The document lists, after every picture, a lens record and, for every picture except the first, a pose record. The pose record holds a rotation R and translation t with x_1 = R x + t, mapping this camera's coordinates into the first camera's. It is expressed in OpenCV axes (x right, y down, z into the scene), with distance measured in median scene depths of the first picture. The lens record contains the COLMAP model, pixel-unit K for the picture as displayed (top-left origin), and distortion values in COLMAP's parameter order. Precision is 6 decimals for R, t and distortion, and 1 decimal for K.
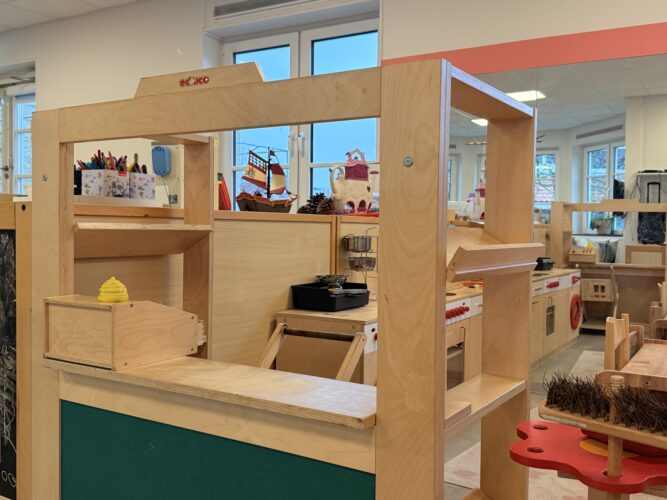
lens RADIAL K [[658.9, 0, 335.7], [0, 658.9, 250.6], [0, 0, 1]] dist [0.024923, 0.000000]
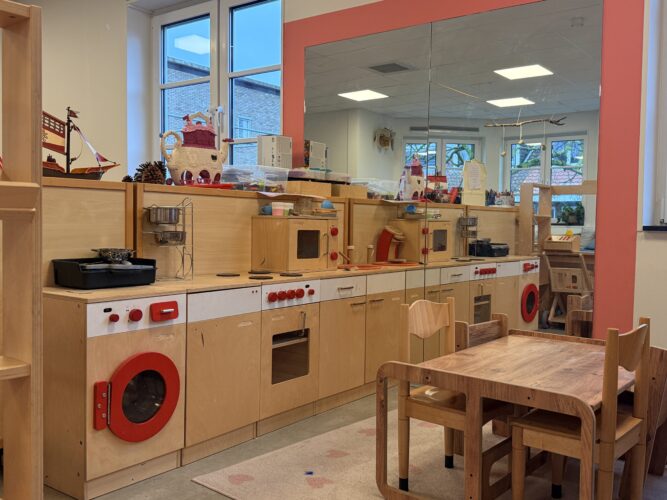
lens RADIAL K [[658.9, 0, 332.1], [0, 658.9, 248.8], [0, 0, 1]] dist [0.024923, 0.000000]
pose [[0.994876, 0.004331, -0.101011, 0.308138], [-0.003931, 0.999984, 0.004158, 0.026521], [0.101028, -0.003739, 0.994877, 0.126683]]
